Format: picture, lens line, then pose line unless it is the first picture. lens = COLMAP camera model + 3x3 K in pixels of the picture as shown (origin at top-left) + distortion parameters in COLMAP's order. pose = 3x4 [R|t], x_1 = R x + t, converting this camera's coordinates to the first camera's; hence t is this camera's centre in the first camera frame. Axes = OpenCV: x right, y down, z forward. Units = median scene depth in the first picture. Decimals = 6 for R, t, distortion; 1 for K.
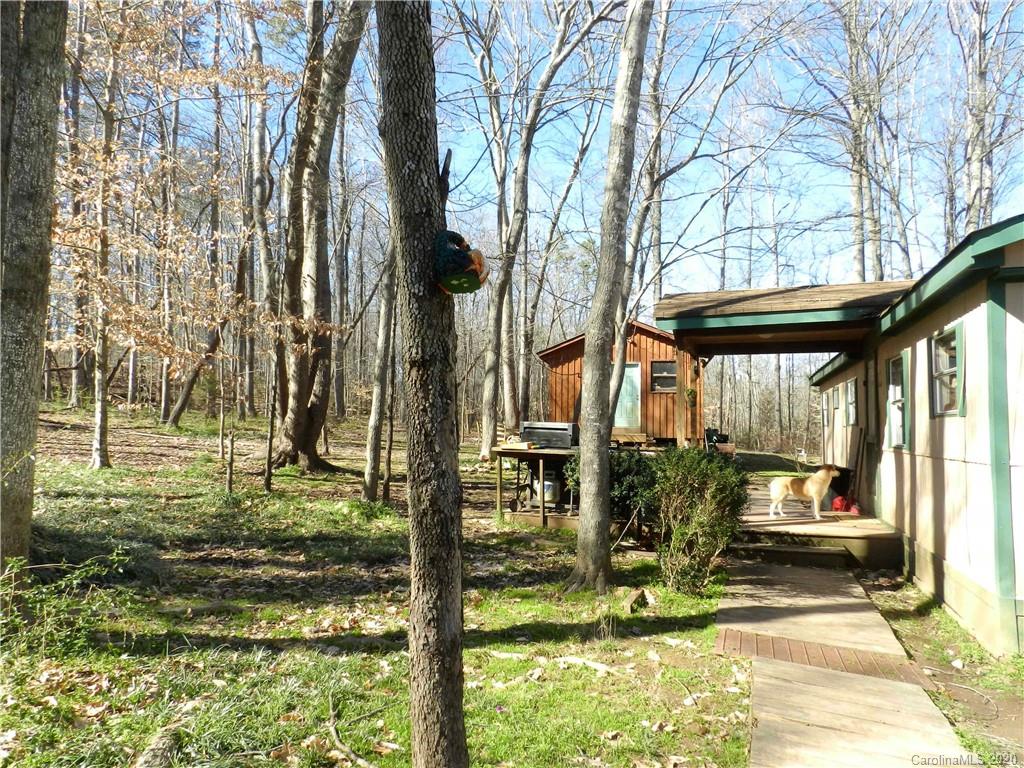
lens RADIAL K [[695.5, 0, 512.1], [0, 695.5, 382.6], [0, 0, 1]] dist [0.038921, -0.003210]
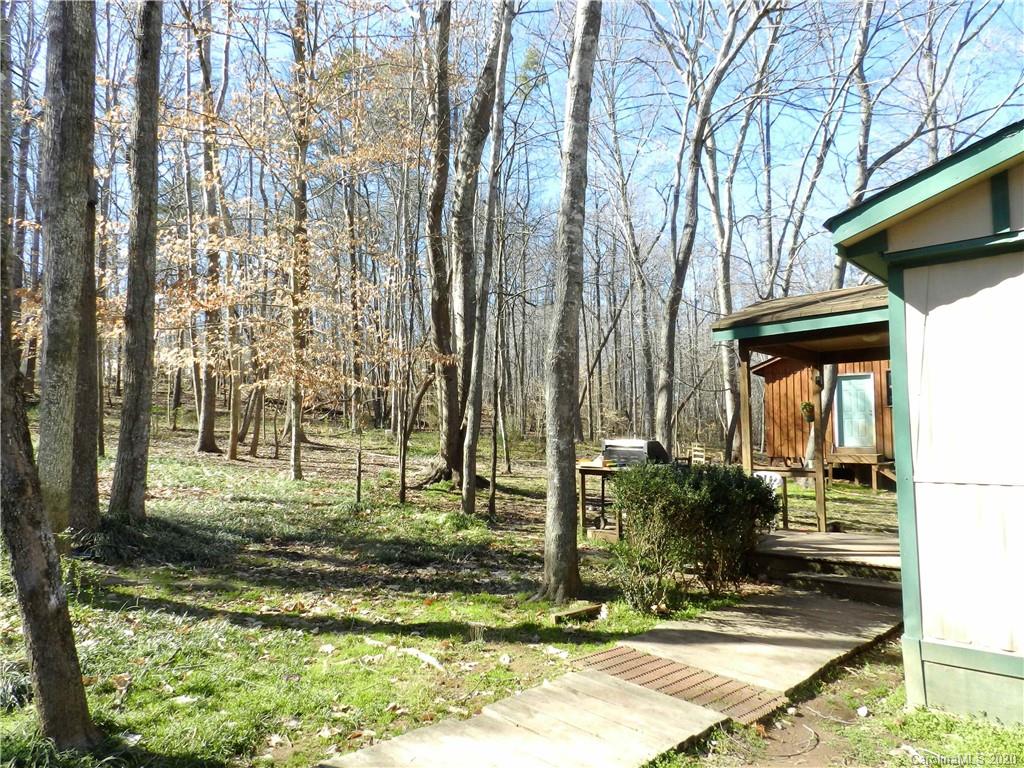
lens RADIAL K [[695.5, 0, 513.4], [0, 695.5, 383.4], [0, 0, 1]] dist [0.038921, -0.003210]
pose [[0.917553, -0.042127, -0.395376, 0.343379], [0.030125, 0.998879, -0.036519, 0.008405], [0.396471, 0.021597, 0.917793, 0.016775]]
